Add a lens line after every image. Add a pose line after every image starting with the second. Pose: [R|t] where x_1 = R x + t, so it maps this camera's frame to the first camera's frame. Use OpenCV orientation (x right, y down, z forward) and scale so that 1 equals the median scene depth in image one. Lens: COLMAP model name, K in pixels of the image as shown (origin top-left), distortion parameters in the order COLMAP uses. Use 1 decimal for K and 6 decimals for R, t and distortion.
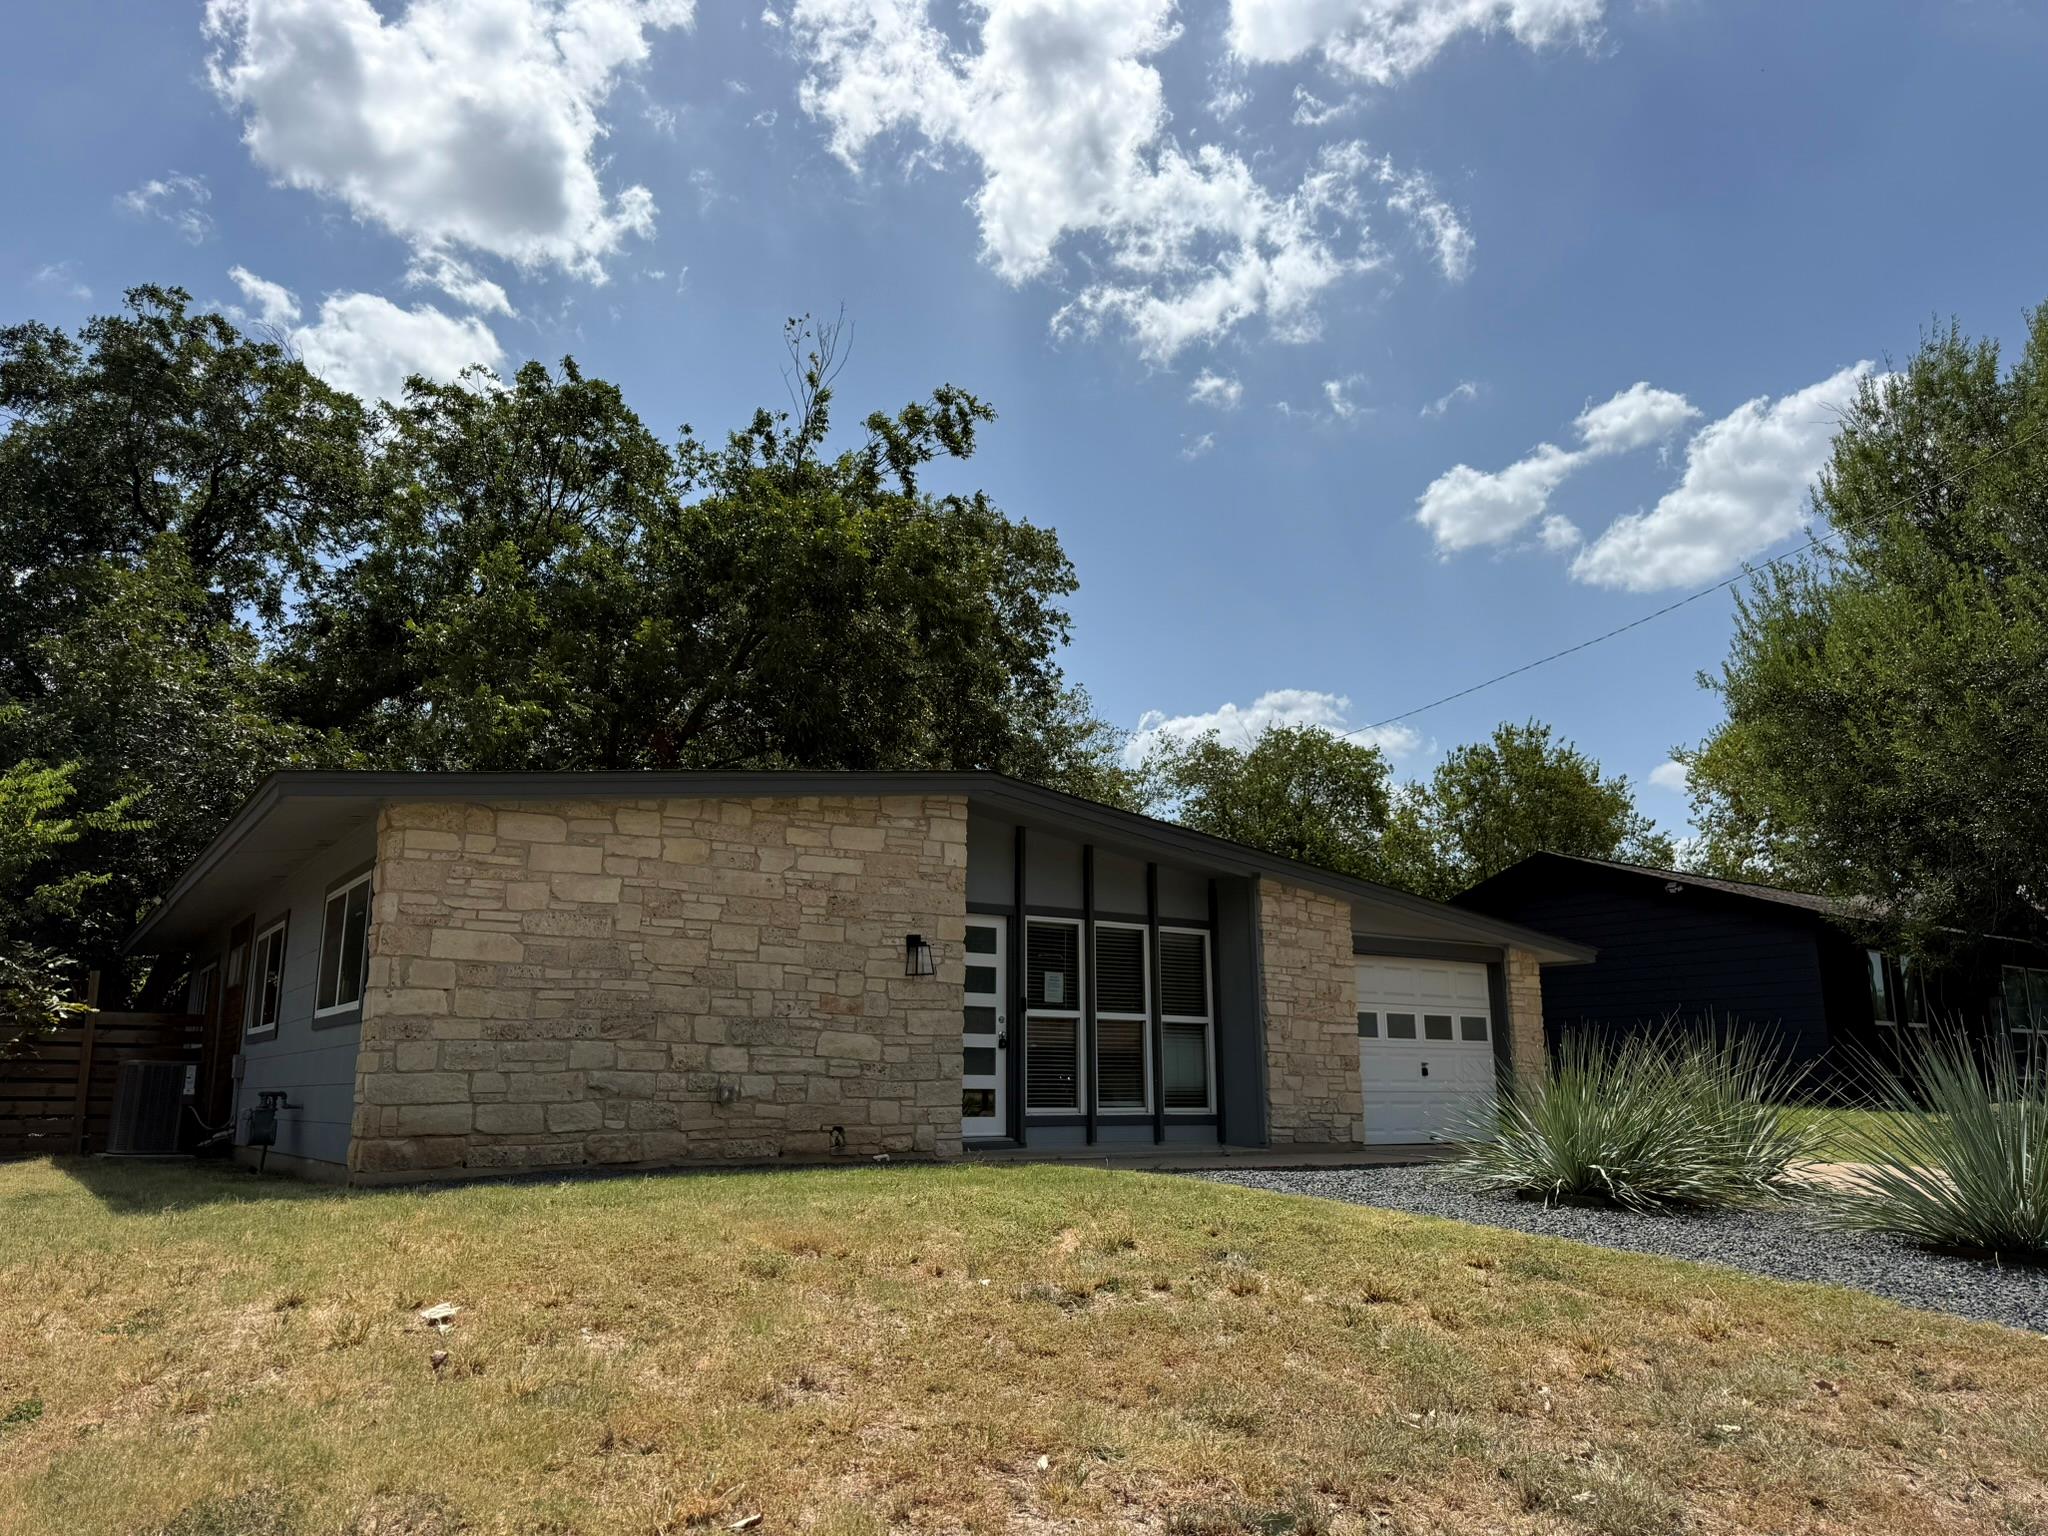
lens RADIAL K [[1446.4, 0, 1021.8], [0, 1446.4, 767.5], [0, 0, 1]] dist [0.166902, -0.267276]
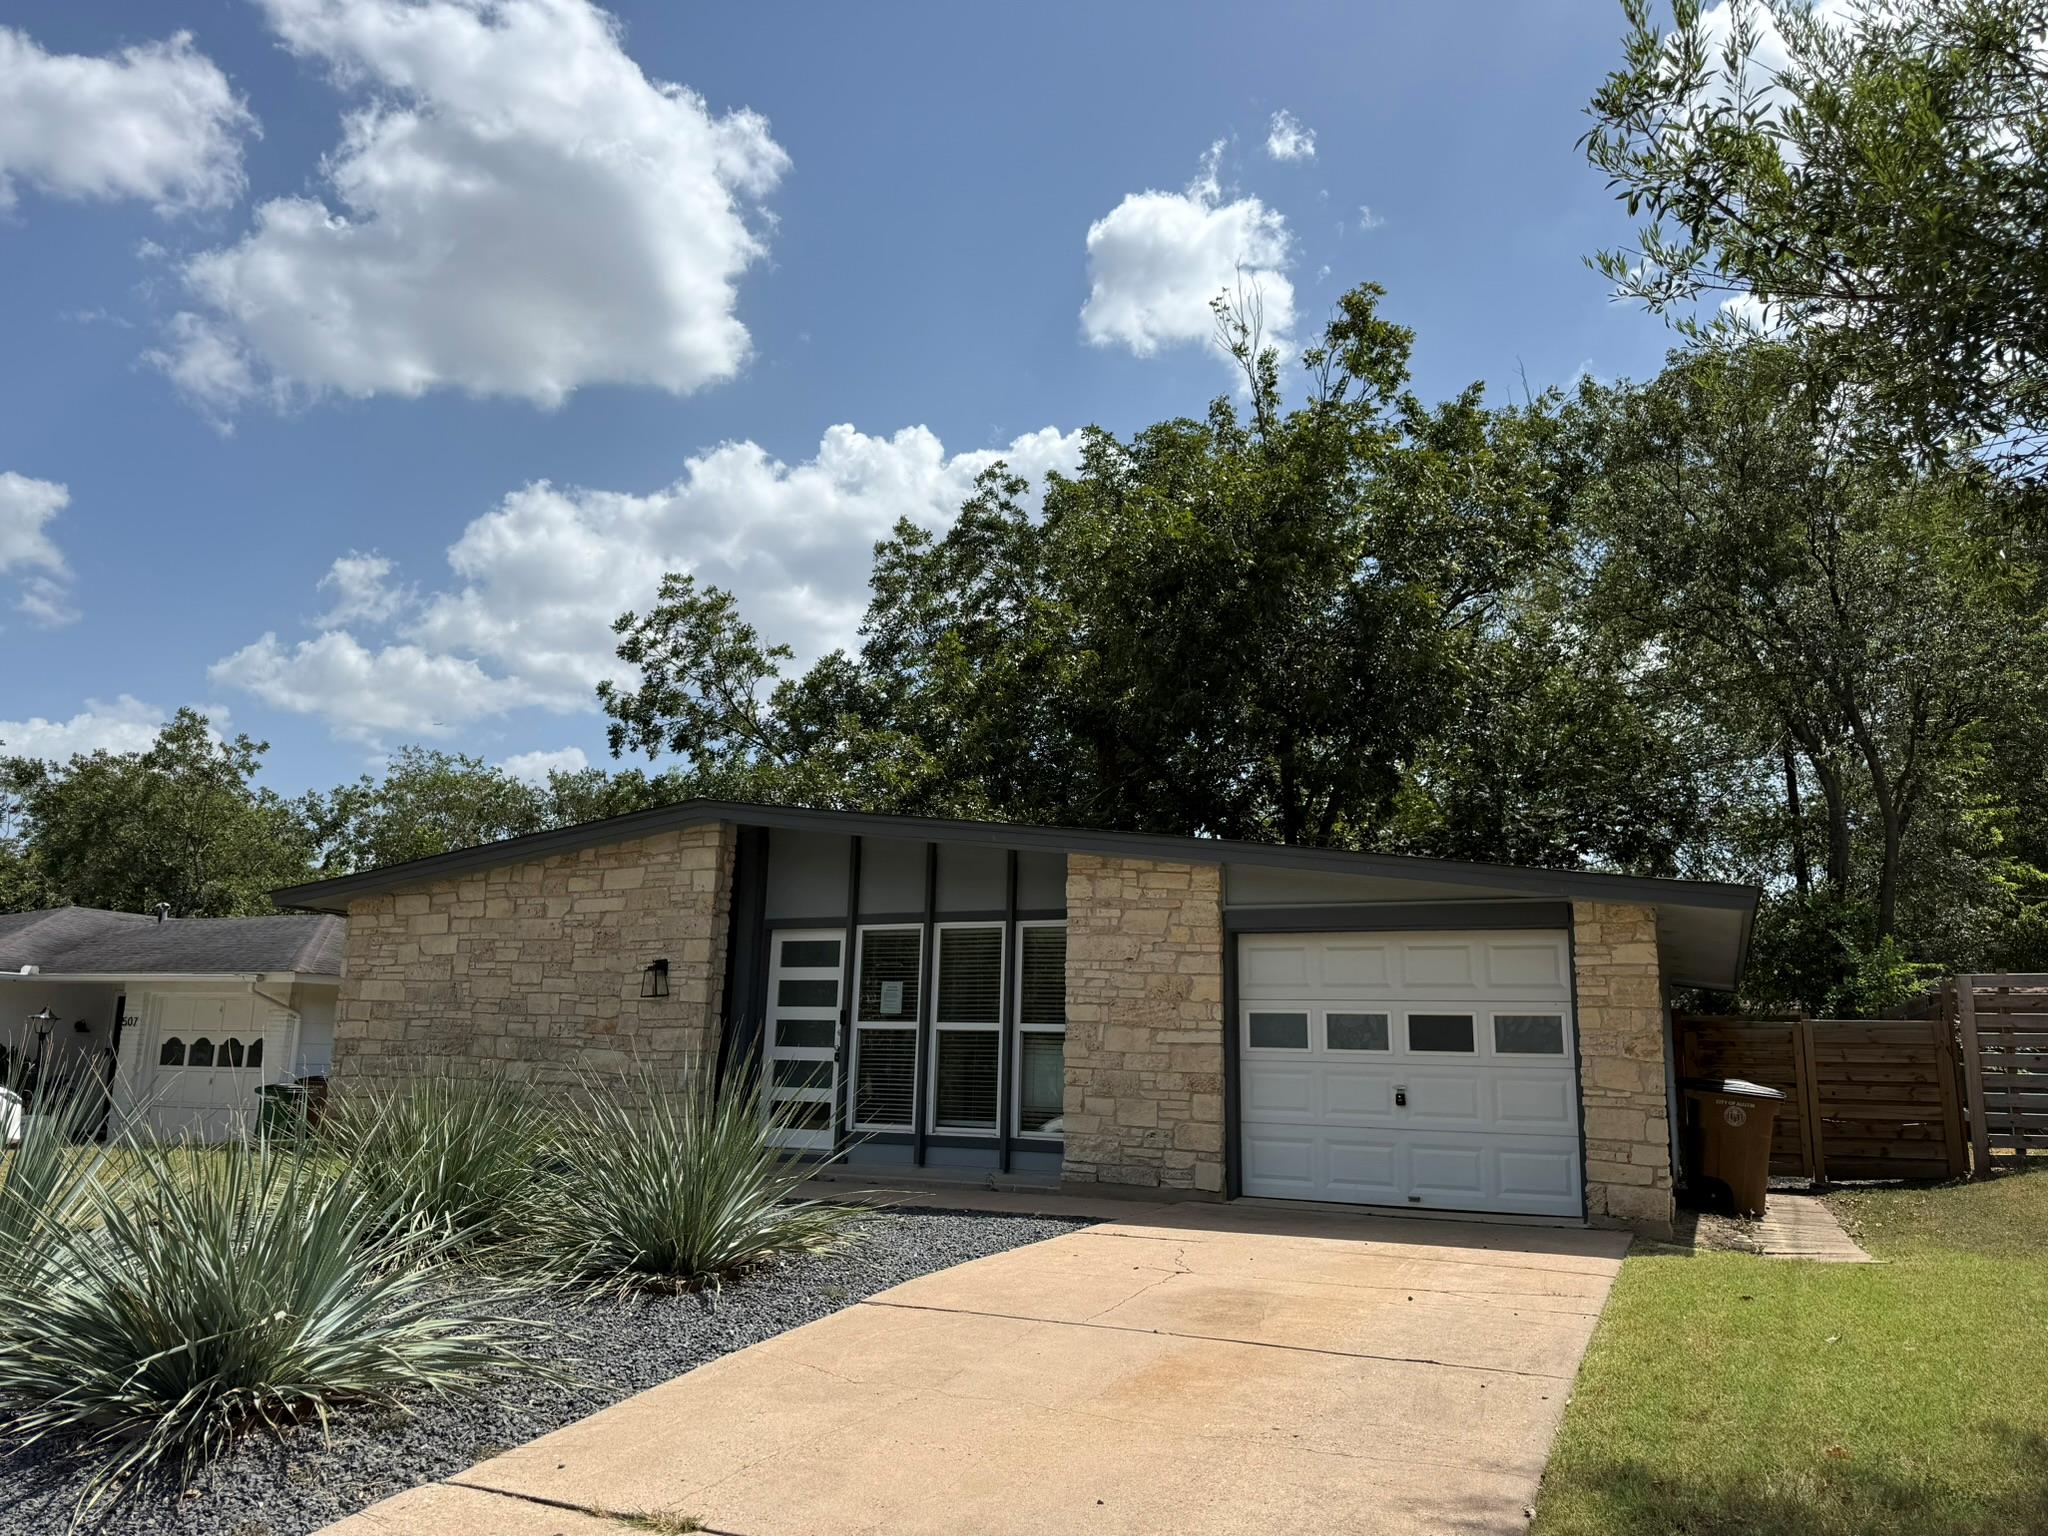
lens RADIAL K [[1446.4, 0, 1021.8], [0, 1446.4, 767.5], [0, 0, 1]] dist [0.166902, -0.267276]
pose [[0.489546, -0.162471, -0.856708, 1.002890], [0.163630, 0.982151, -0.092758, 0.116788], [0.856487, -0.094774, 0.507393, 0.667782]]
